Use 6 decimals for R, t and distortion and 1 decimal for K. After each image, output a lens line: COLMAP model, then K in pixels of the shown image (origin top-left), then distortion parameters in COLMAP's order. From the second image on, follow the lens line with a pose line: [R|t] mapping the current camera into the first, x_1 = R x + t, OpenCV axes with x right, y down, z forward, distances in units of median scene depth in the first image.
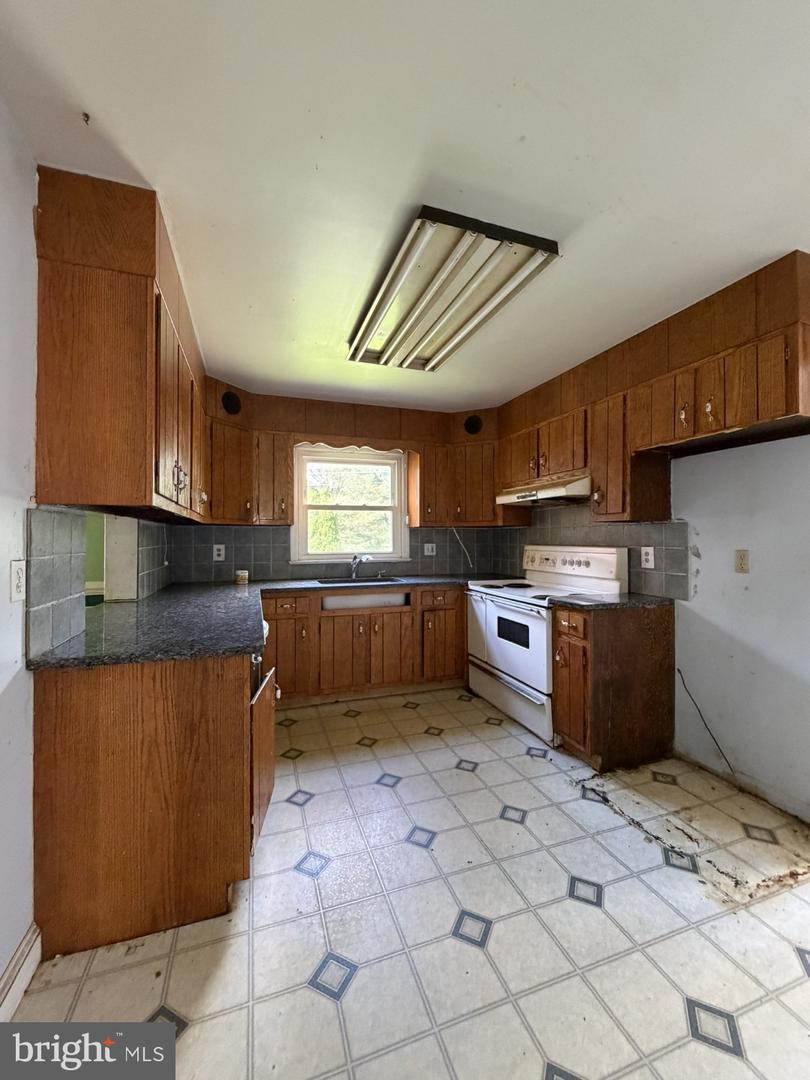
lens RADIAL K [[433.9, 0, 403.9], [0, 433.9, 535.9], [0, 0, 1]] dist [0.003778, -0.000143]
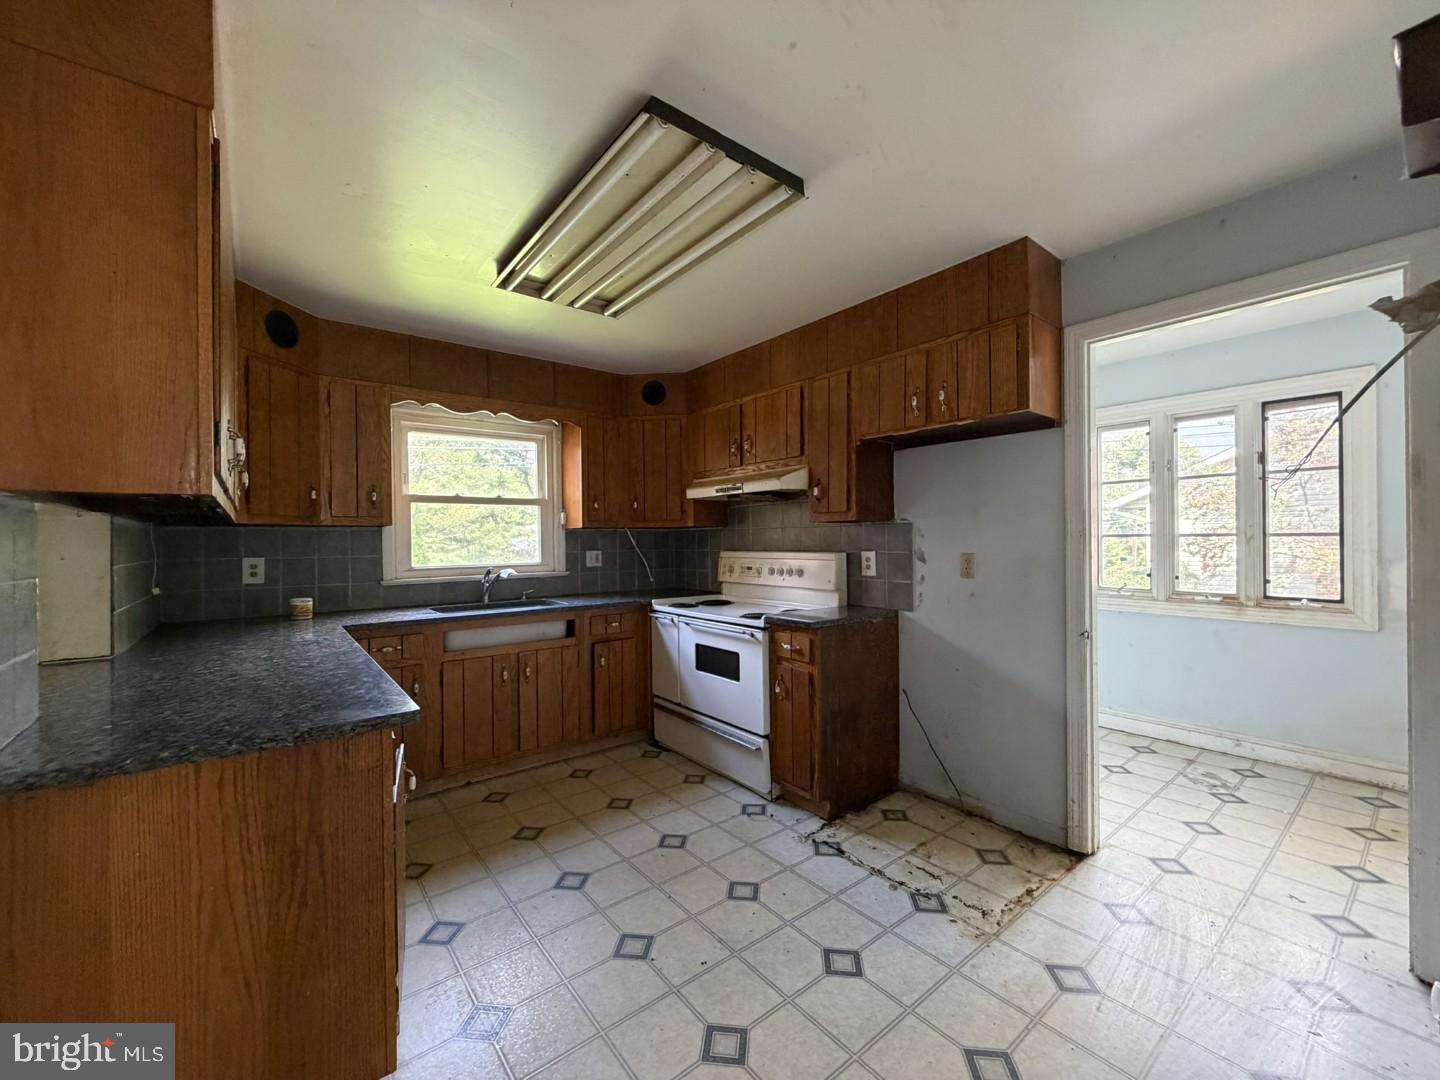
lens RADIAL K [[578.5, 0, 711.5], [0, 578.5, 542.7], [0, 0, 1]] dist [0.003778, -0.000143]
pose [[0.946002, -0.010215, 0.323999, -0.115263], [0.008009, 0.999935, 0.008140, -0.003748], [-0.324061, -0.005105, 0.946022, 0.017605]]
